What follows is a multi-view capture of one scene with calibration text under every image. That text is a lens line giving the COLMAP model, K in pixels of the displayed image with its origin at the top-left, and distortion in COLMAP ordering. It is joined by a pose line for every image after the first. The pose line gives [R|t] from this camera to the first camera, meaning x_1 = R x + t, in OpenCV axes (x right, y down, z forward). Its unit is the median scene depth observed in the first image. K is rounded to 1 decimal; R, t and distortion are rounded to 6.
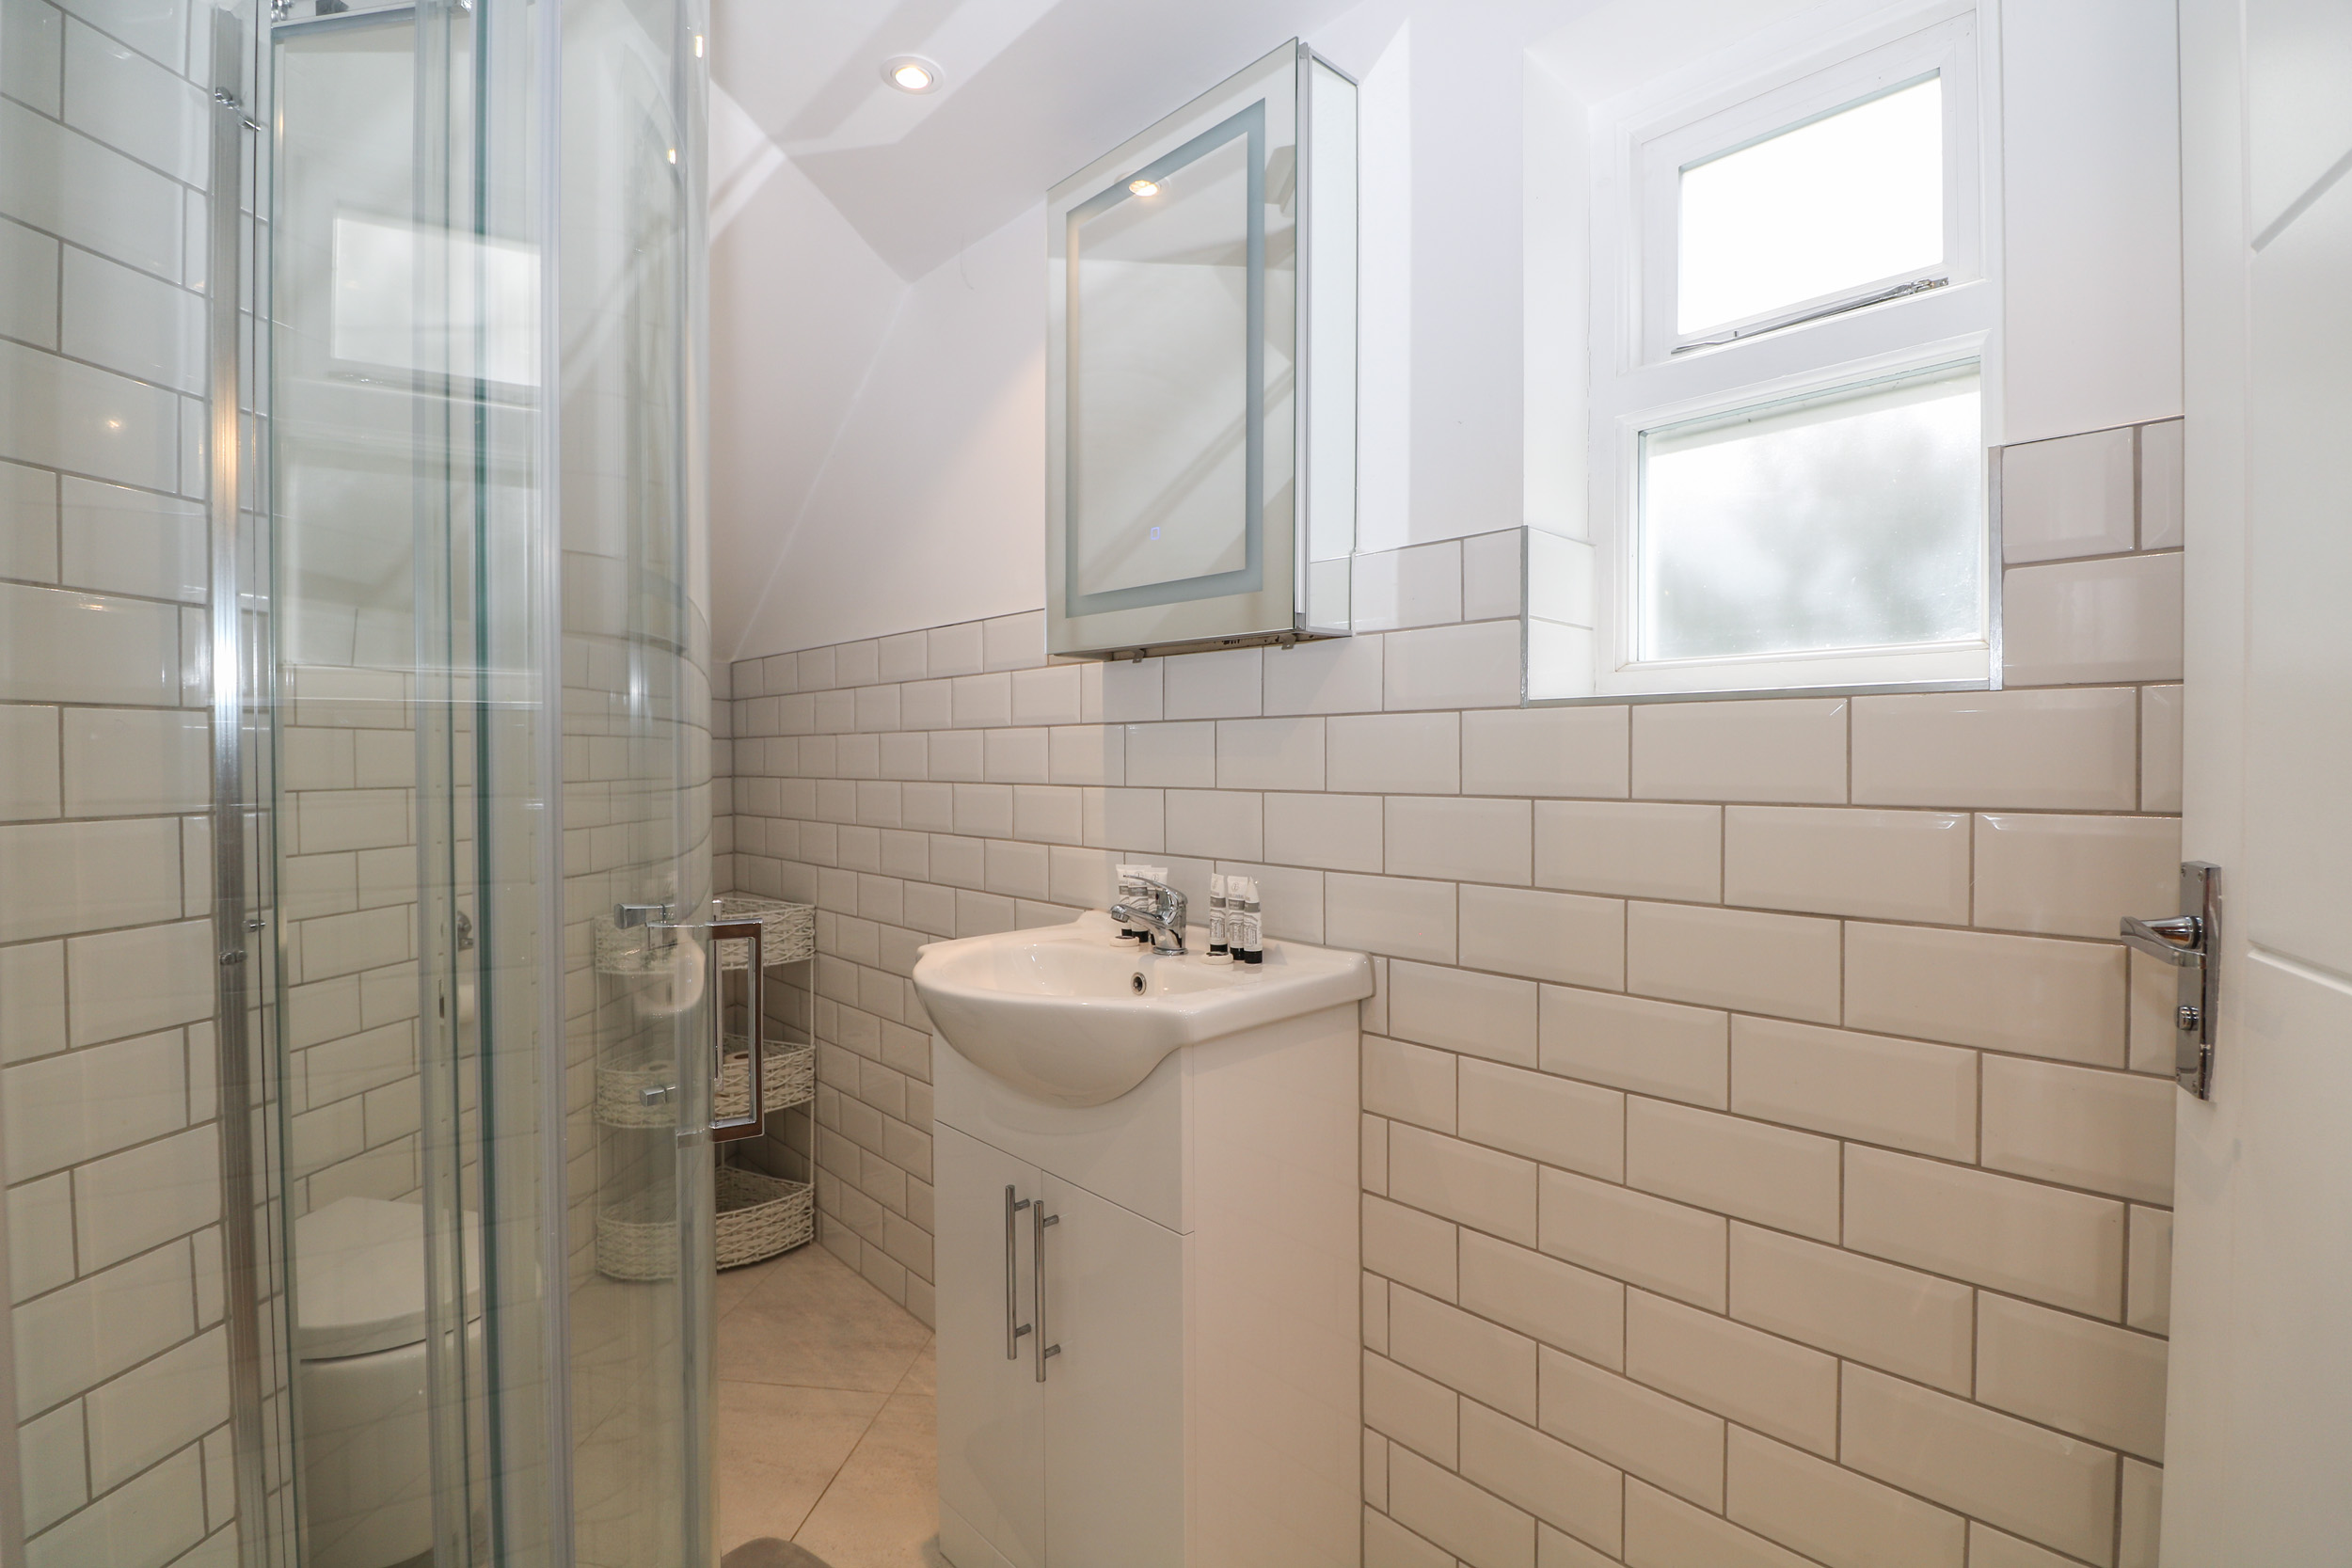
lens RADIAL K [[1092.8, 0, 1190.5], [0, 1092.8, 769.0], [0, 0, 1]] dist [-0.003558, -0.009968]
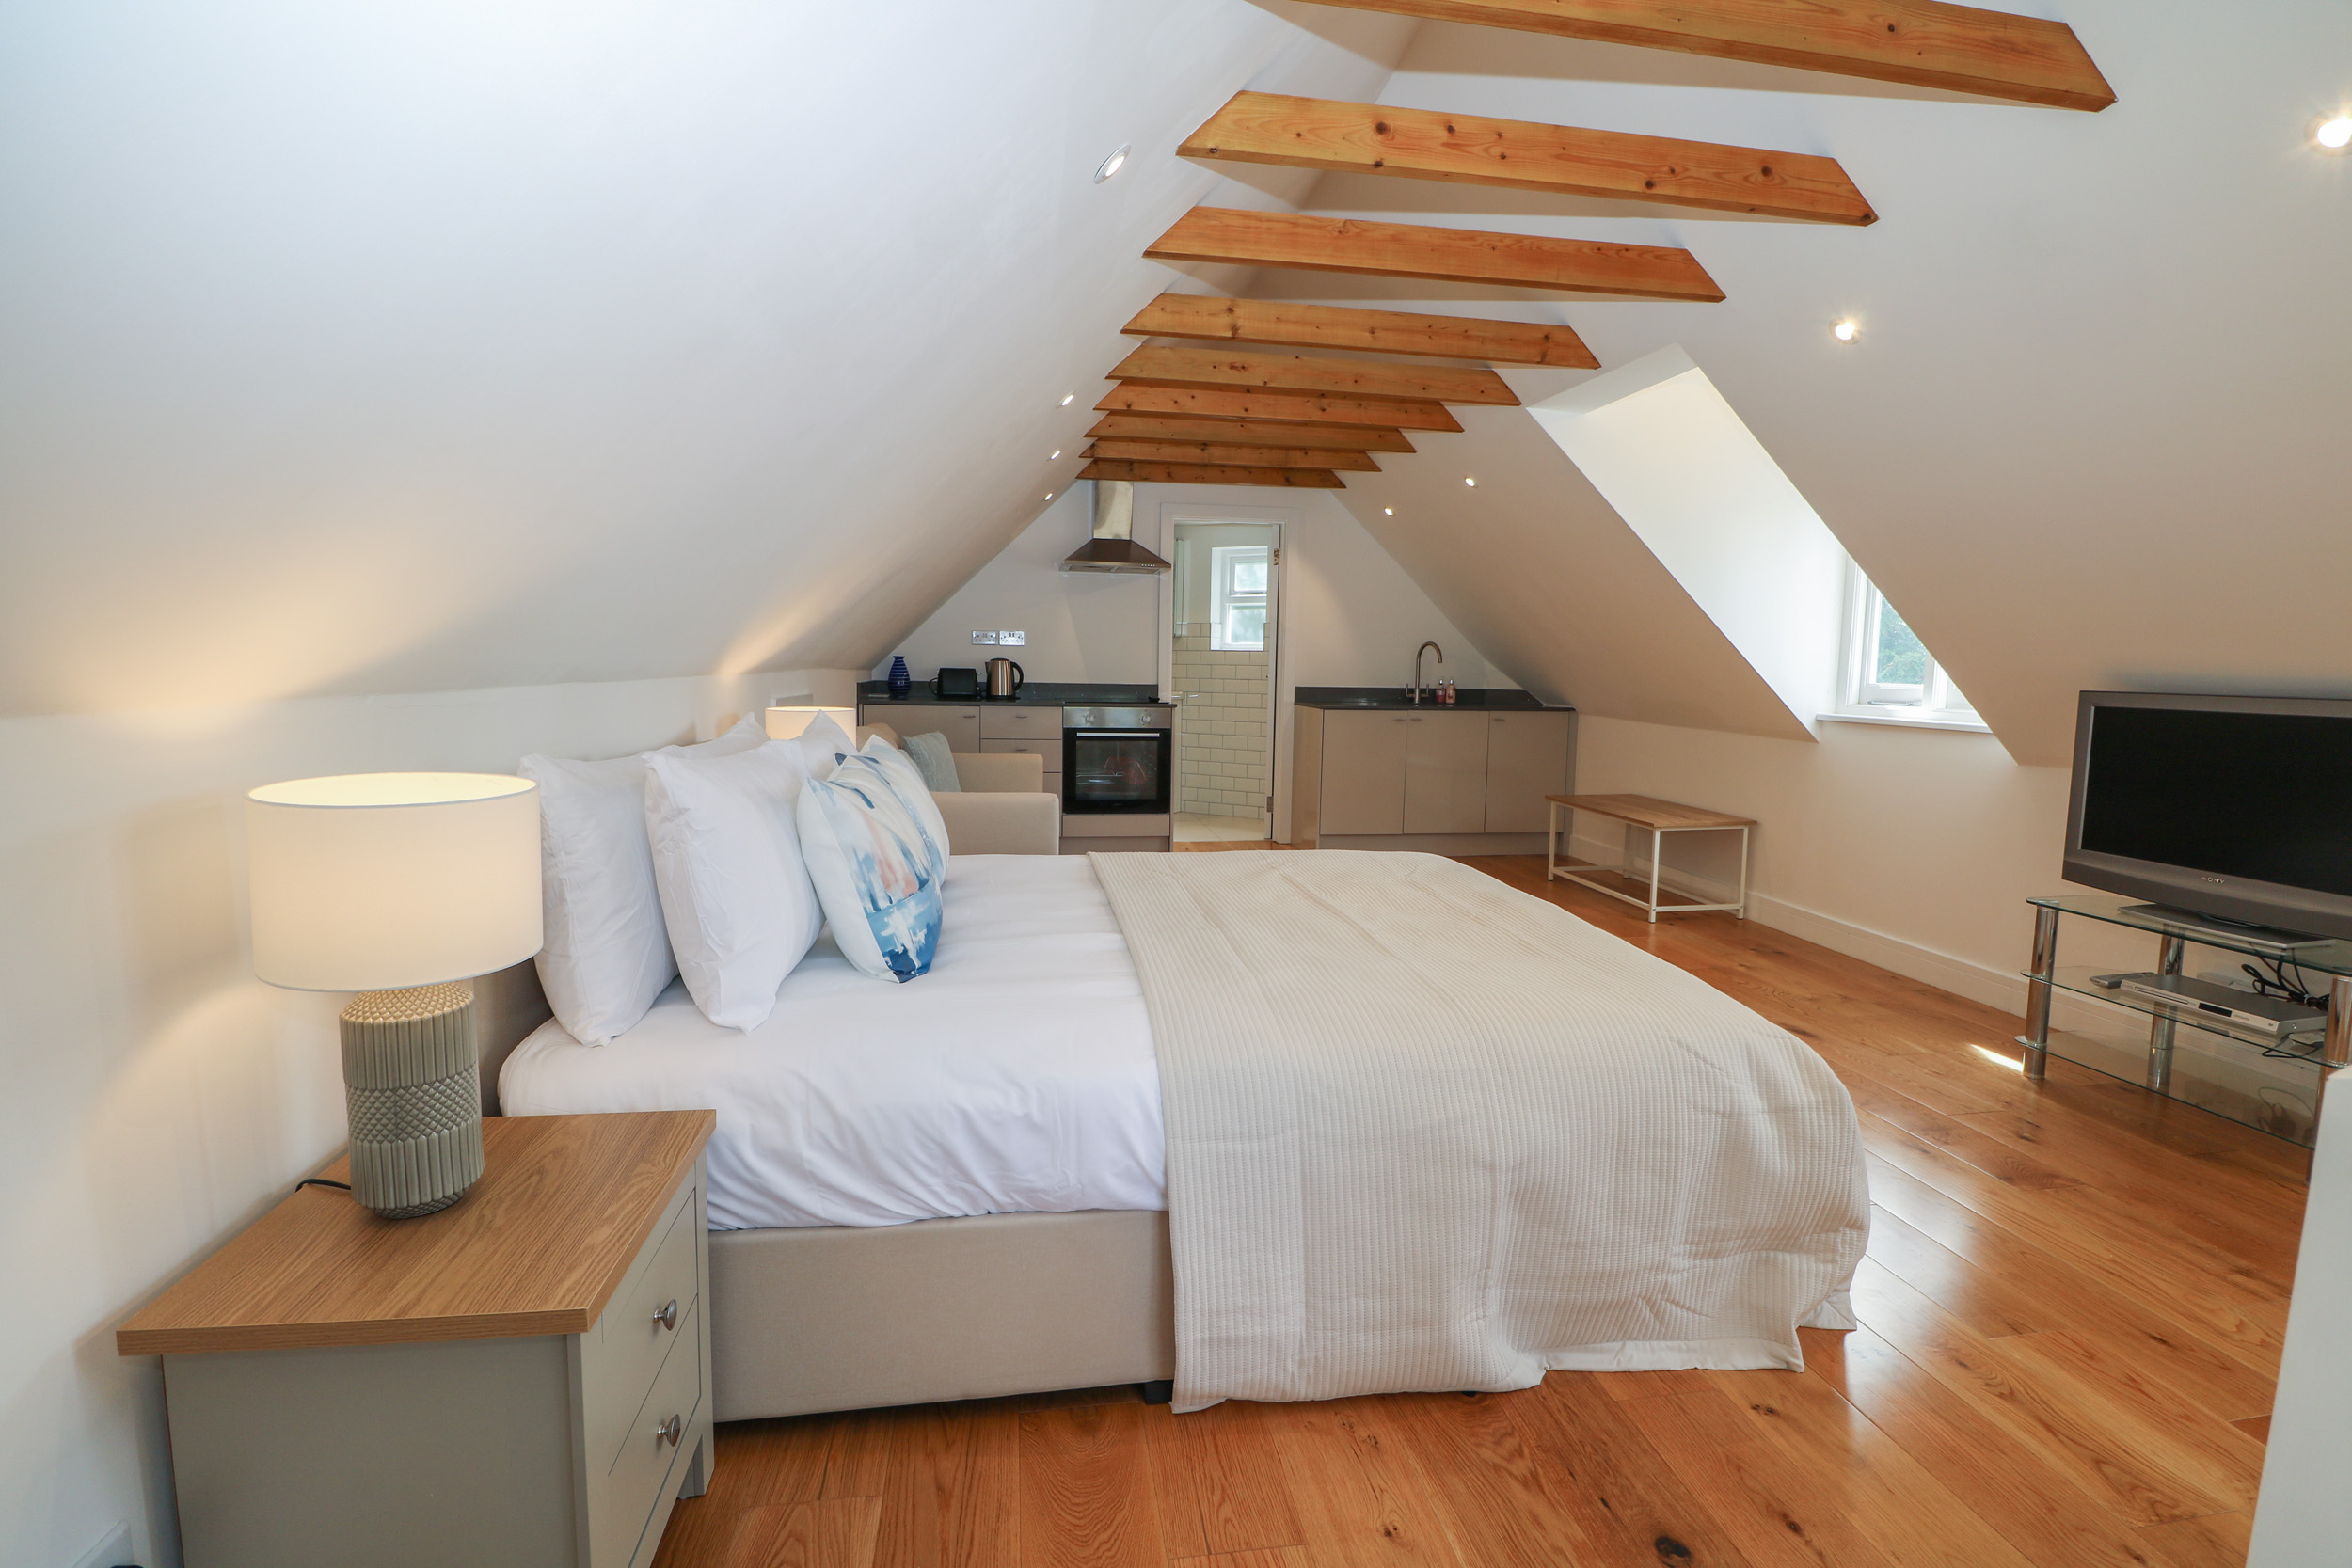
lens RADIAL K [[1092.8, 0, 1188.3], [0, 1092.8, 781.7], [0, 0, 1]] dist [-0.003558, -0.009968]
pose [[0.956195, -0.016275, 0.292277, -1.514701], [-0.013920, 0.994796, 0.100934, 0.057050], [-0.292399, -0.100581, 0.950992, -4.569260]]
